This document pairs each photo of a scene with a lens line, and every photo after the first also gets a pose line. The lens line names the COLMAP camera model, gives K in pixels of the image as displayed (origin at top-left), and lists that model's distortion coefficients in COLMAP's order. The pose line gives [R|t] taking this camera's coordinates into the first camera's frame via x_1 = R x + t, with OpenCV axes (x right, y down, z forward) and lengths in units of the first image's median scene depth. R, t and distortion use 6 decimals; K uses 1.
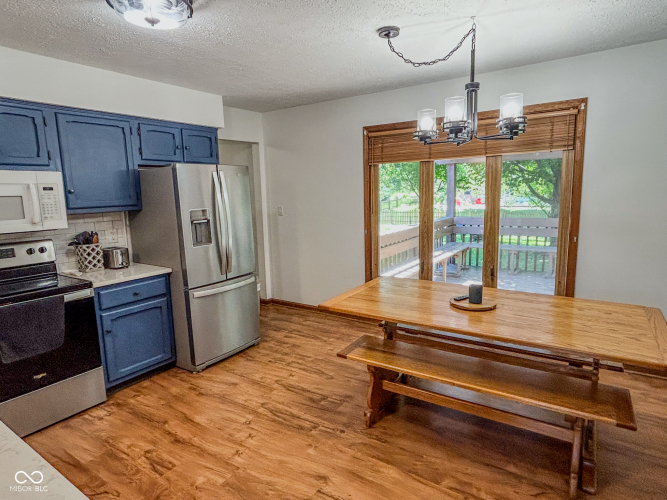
lens RADIAL K [[391.8, 0, 334.0], [0, 391.8, 249.9], [0, 0, 1]] dist [0.005314, 0.000191]
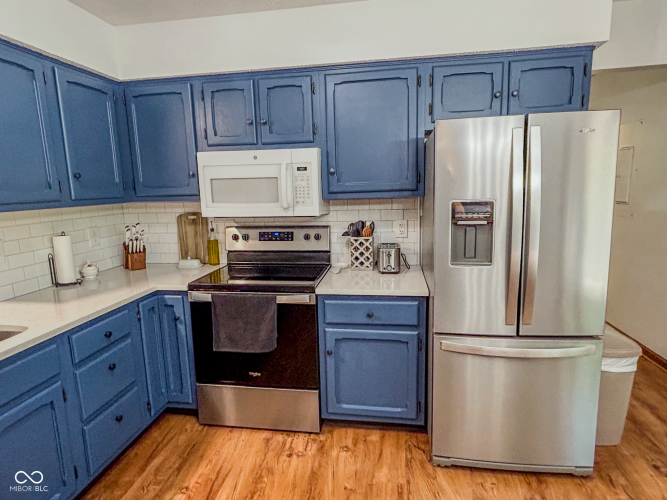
lens RADIAL K [[391.8, 0, 333.3], [0, 391.8, 249.3], [0, 0, 1]] dist [0.005314, 0.000191]
pose [[0.430065, 0.165078, -0.887577, 0.079660], [-0.120187, 0.984858, 0.124936, -0.084861], [0.894762, 0.052945, 0.443393, 0.601148]]
